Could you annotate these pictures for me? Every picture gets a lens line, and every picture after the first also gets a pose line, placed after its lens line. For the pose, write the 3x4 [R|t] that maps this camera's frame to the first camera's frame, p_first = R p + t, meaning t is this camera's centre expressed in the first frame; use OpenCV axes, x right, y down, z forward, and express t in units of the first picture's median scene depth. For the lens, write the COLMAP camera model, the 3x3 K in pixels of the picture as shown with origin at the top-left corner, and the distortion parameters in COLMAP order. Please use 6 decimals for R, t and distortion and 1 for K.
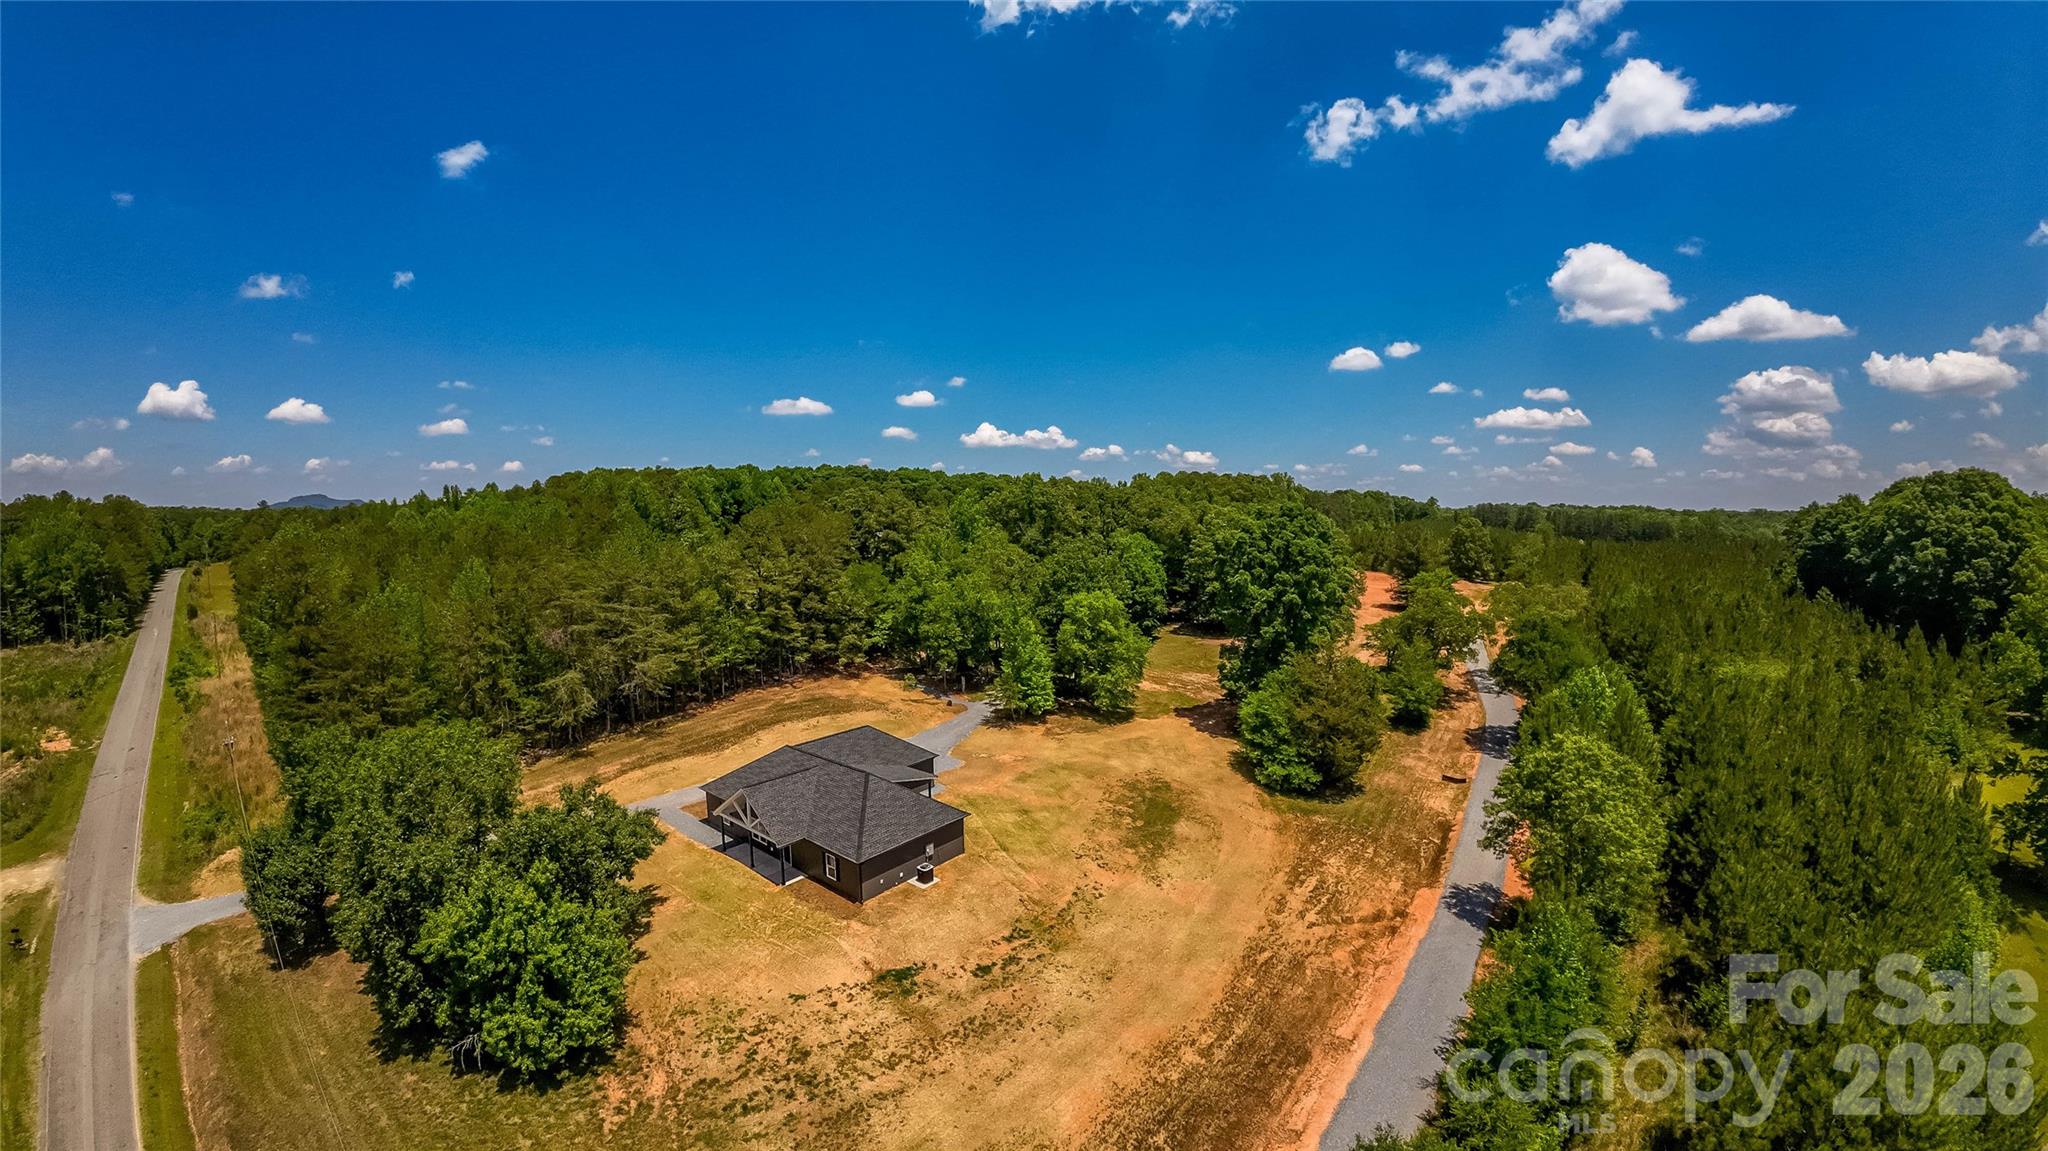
lens RADIAL K [[749.6, 0, 1023.5], [0, 749.6, 588.1], [0, 0, 1]] dist [-0.106942, 0.006022]
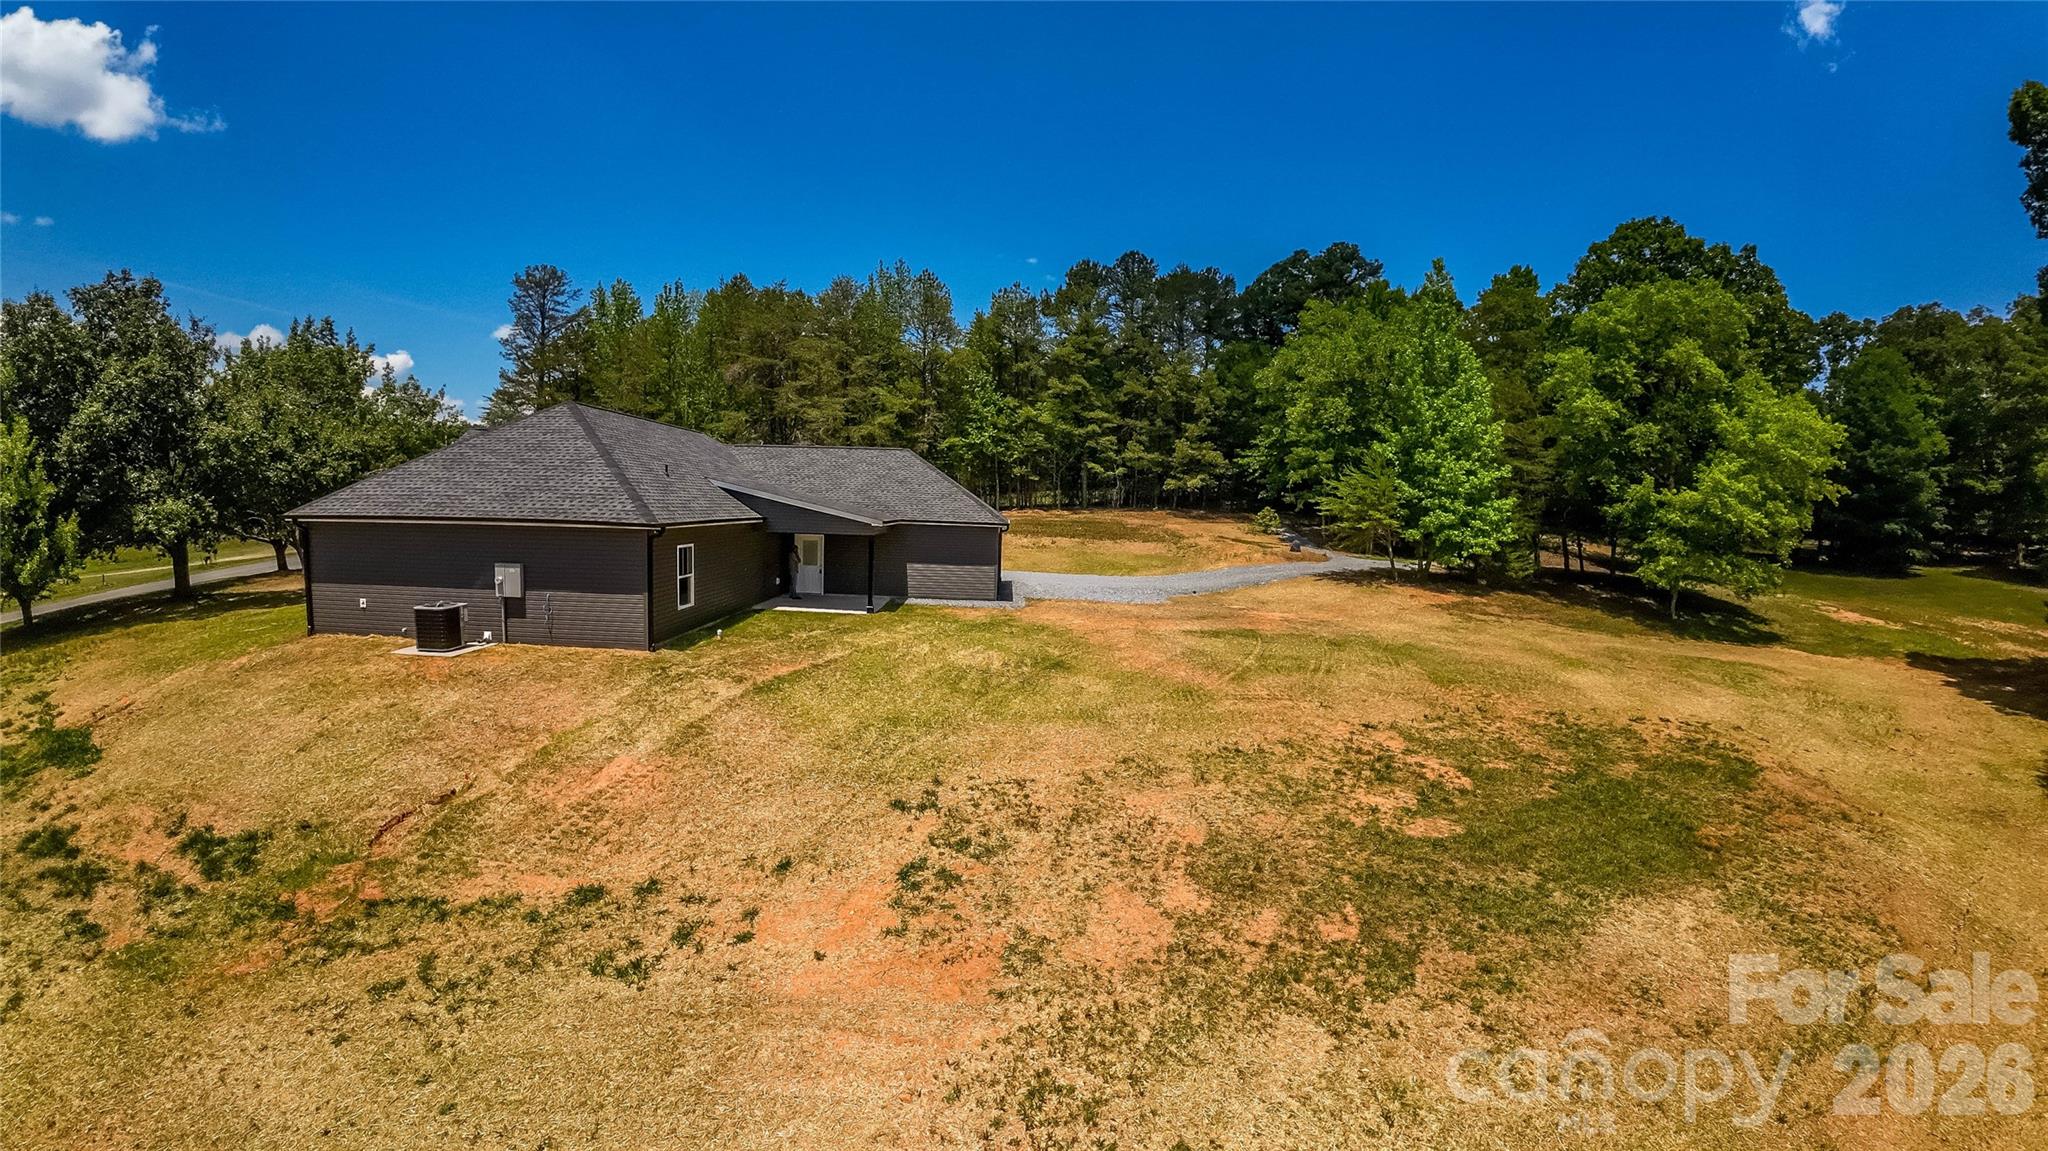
lens RADIAL K [[749.6, 0, 1023.5], [0, 749.6, 588.1], [0, 0, 1]] dist [-0.106942, 0.006022]
pose [[0.638191, 0.100918, -0.763235, 0.169041], [-0.105885, 0.993456, 0.042821, 0.189047], [0.762562, 0.053487, 0.644700, 0.579856]]
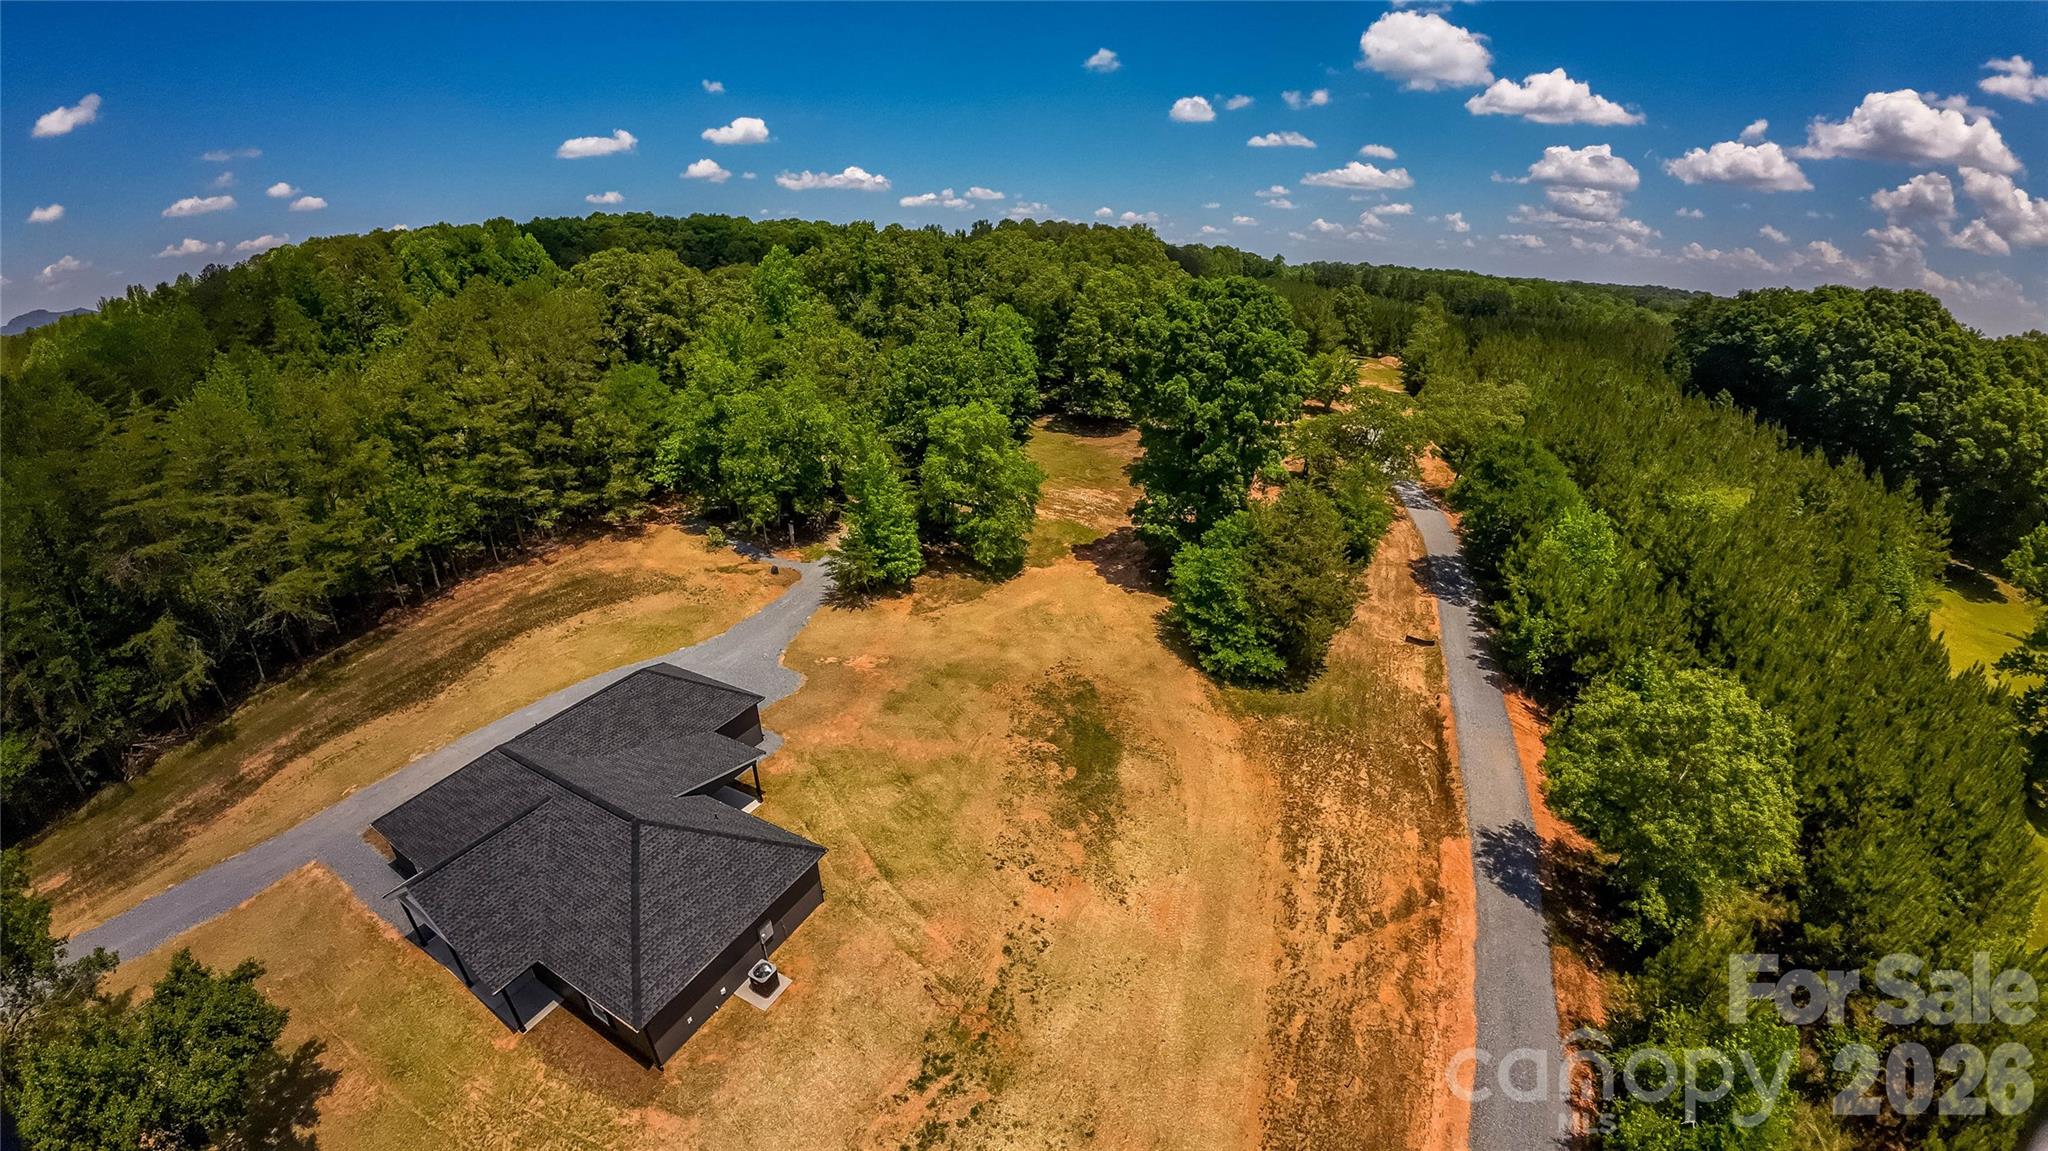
lens RADIAL K [[749.6, 0, 1023.5], [0, 749.6, 588.1], [0, 0, 1]] dist [-0.106942, 0.006022]
pose [[0.975677, -0.077177, 0.205179, -0.013776], [0.009476, 0.949949, 0.312260, -0.052048], [-0.219009, -0.302720, 0.927575, 0.300537]]
